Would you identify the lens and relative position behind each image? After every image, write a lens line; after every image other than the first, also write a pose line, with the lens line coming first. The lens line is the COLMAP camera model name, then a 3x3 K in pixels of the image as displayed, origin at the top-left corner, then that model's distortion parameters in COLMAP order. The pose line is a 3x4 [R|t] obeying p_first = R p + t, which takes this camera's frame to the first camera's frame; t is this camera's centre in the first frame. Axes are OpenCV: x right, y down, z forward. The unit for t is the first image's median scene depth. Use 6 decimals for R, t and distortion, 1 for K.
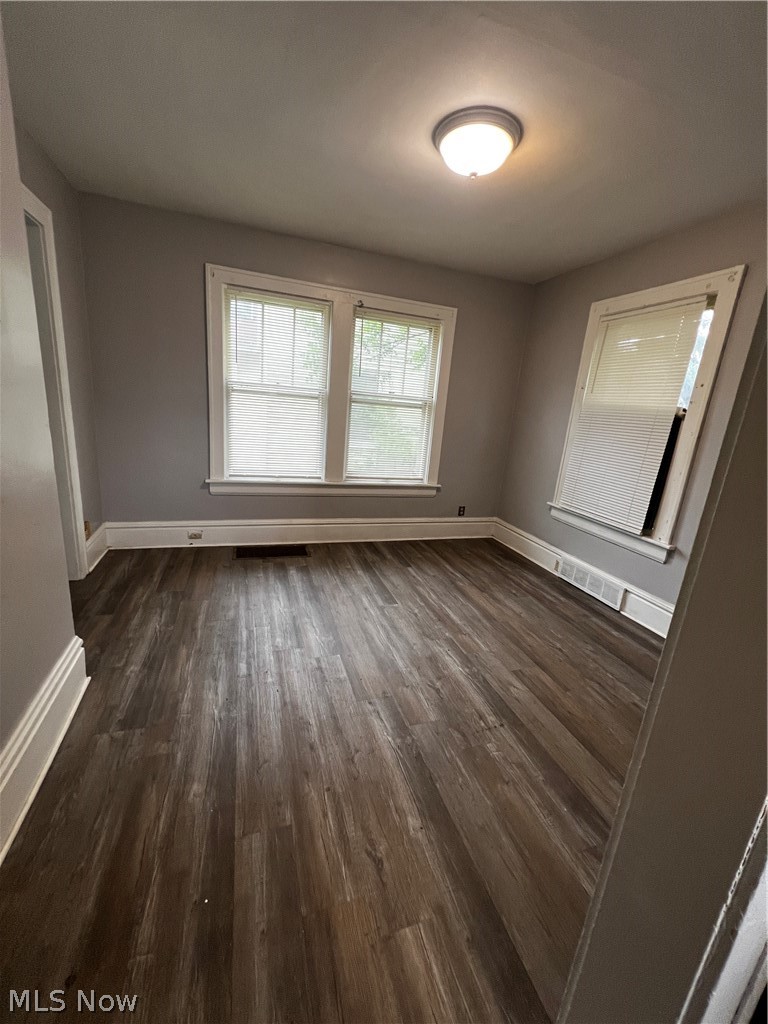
lens RADIAL K [[407.6, 0, 384.0], [0, 407.6, 512.0], [0, 0, 1]] dist [-0.000201, -0.000227]
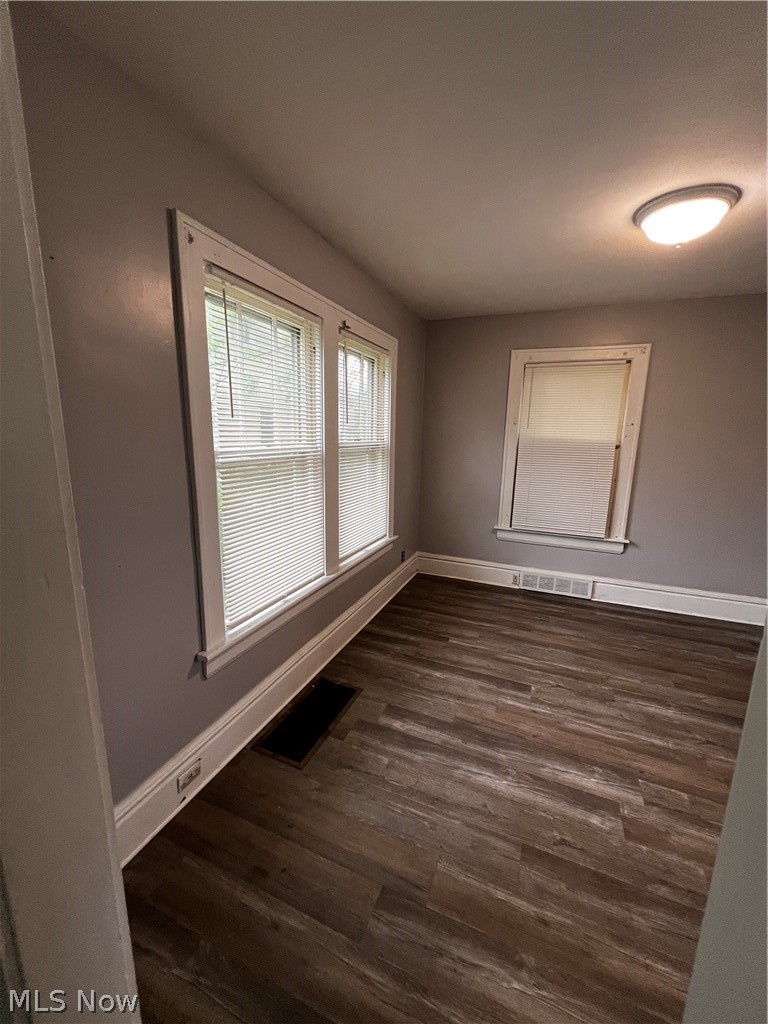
lens RADIAL K [[407.6, 0, 384.0], [0, 407.6, 512.0], [0, 0, 1]] dist [-0.000201, -0.000227]
pose [[0.656177, -0.218337, 0.722330, -0.649853], [0.228077, 0.969841, 0.085962, -0.254888], [-0.719314, 0.108341, 0.686185, 0.525275]]
